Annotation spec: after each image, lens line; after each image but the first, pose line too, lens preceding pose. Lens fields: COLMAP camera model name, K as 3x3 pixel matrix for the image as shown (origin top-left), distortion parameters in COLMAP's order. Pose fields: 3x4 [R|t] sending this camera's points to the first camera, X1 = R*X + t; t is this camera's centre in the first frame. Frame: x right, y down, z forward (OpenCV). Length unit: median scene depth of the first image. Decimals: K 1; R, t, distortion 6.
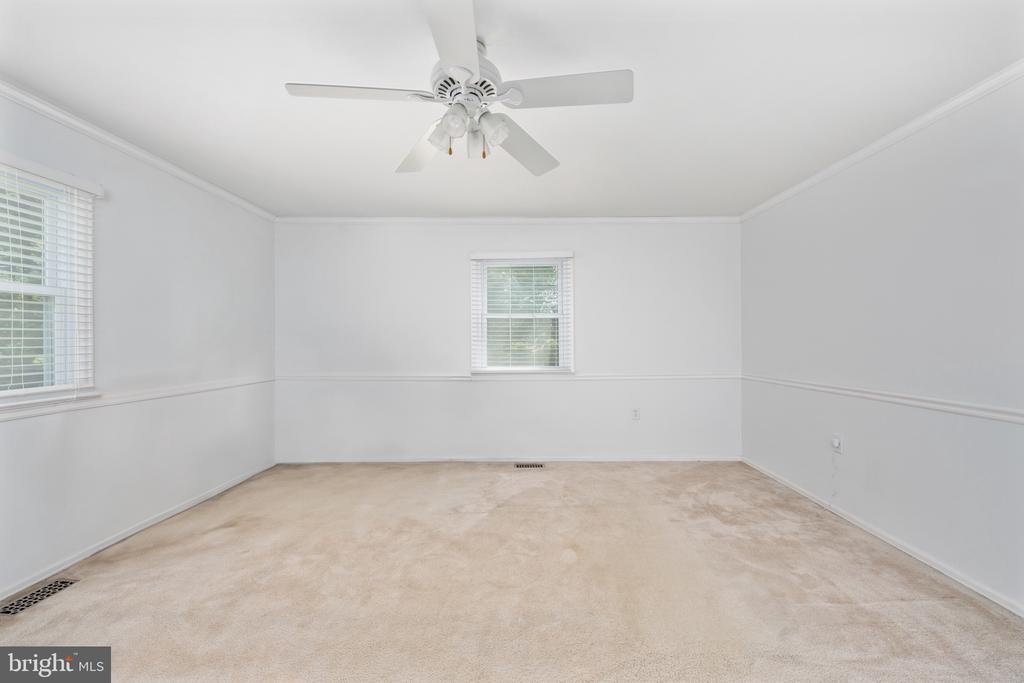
lens RADIAL K [[410.3, 0, 515.5], [0, 410.3, 340.6], [0, 0, 1]] dist [0.001742, -0.000757]
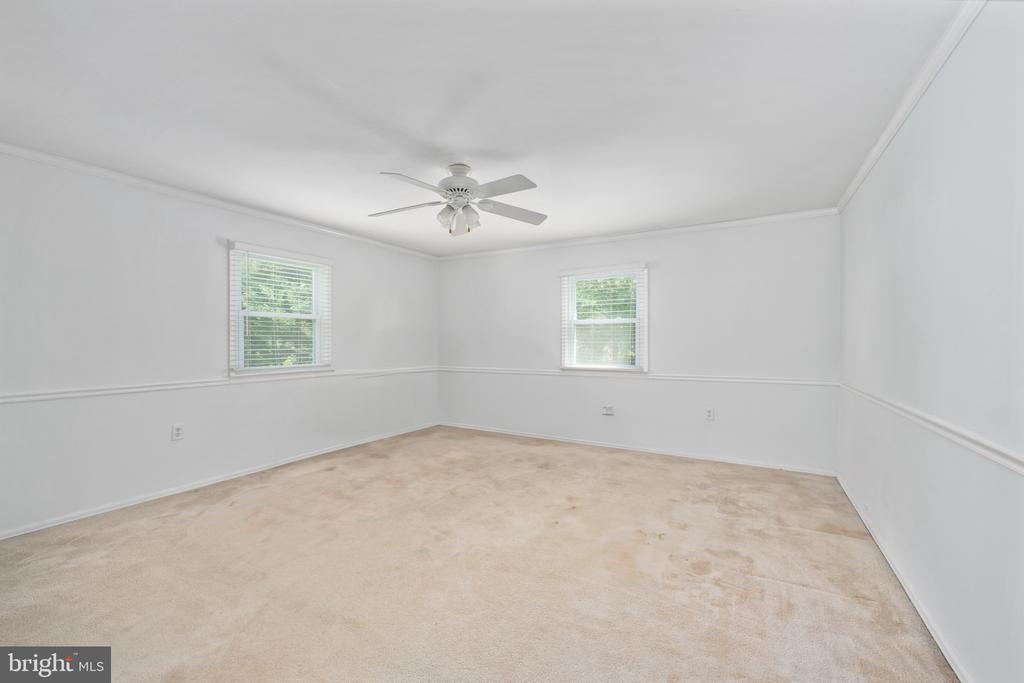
lens RADIAL K [[410.3, 0, 510.1], [0, 410.3, 340.4], [0, 0, 1]] dist [0.001742, -0.000757]
pose [[0.867446, 0.001705, -0.497528, 0.490654], [-0.005096, 0.999972, -0.005458, 0.000891], [0.497505, 0.007270, 0.867431, -0.192141]]
